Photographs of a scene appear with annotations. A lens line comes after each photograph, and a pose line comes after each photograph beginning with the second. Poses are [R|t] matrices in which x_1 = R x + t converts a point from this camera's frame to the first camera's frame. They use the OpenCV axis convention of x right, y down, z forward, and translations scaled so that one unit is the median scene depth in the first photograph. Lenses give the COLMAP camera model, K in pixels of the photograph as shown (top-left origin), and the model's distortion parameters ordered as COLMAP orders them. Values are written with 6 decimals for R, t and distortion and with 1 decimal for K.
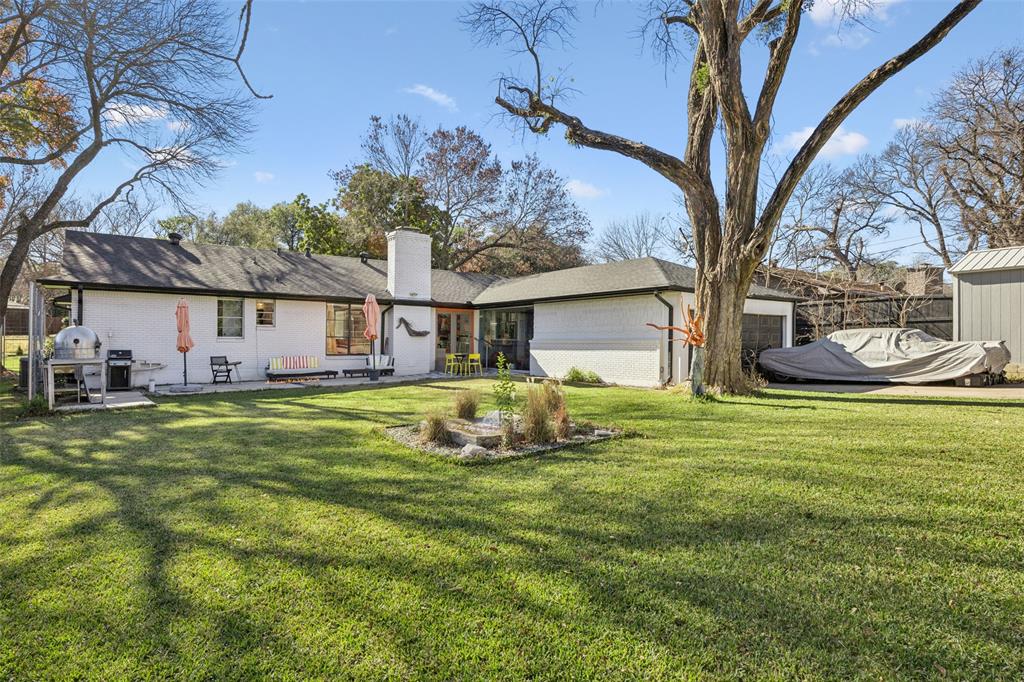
lens RADIAL K [[564.6, 0, 513.6], [0, 564.6, 341.9], [0, 0, 1]] dist [-0.007201, -0.000594]
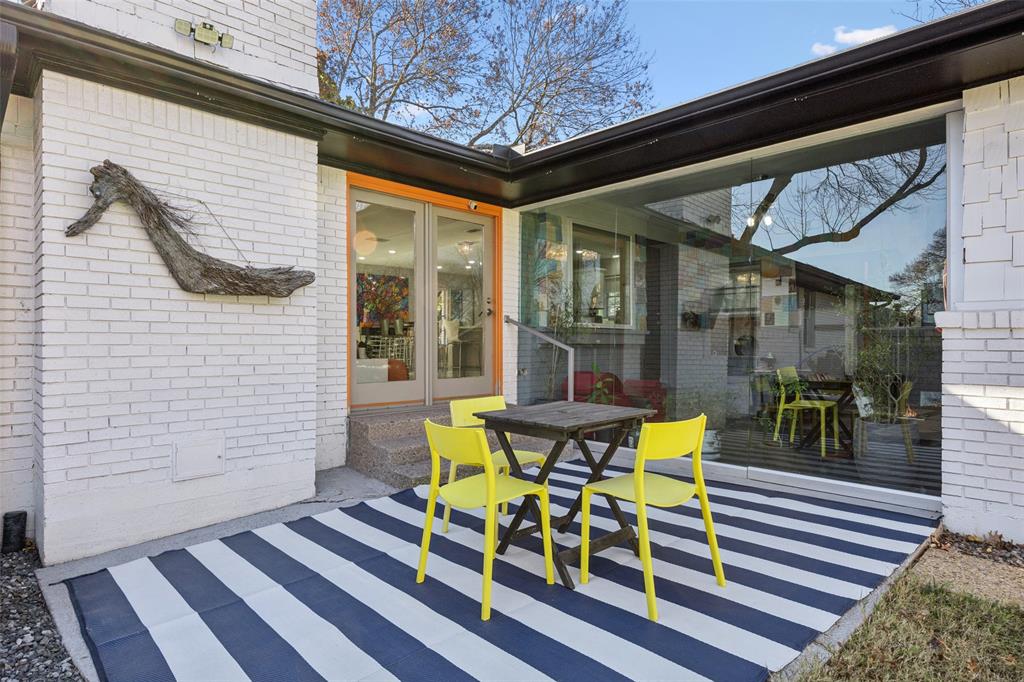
lens RADIAL K [[564.6, 0, 509.1], [0, 564.6, 343.0], [0, 0, 1]] dist [-0.007201, -0.000594]
pose [[0.990953, -0.008995, 0.133910, -0.113002], [0.008947, 0.999960, 0.000956, 0.005504], [-0.133913, 0.000251, 0.990993, 0.833394]]
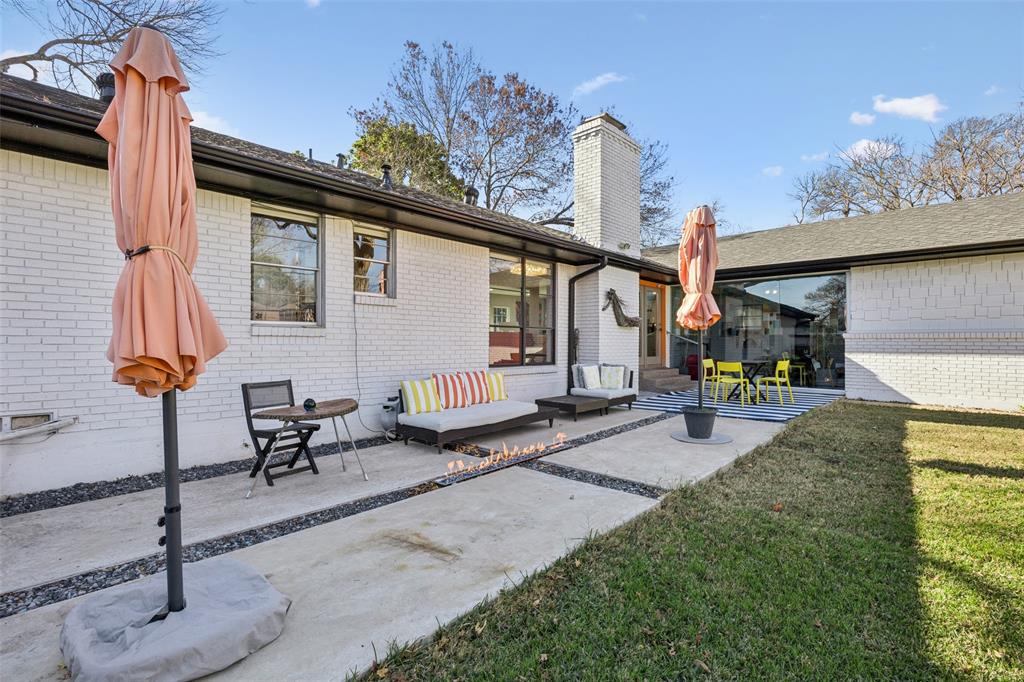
lens RADIAL K [[466.8, 0, 512.5], [0, 466.8, 339.3], [0, 0, 1]] dist [-0.021599, -0.000099]
pose [[0.985290, -0.006195, 0.170777, -0.355915], [0.007404, 0.999952, -0.006445, 0.004040], [-0.170728, 0.007614, 0.985289, 0.596847]]
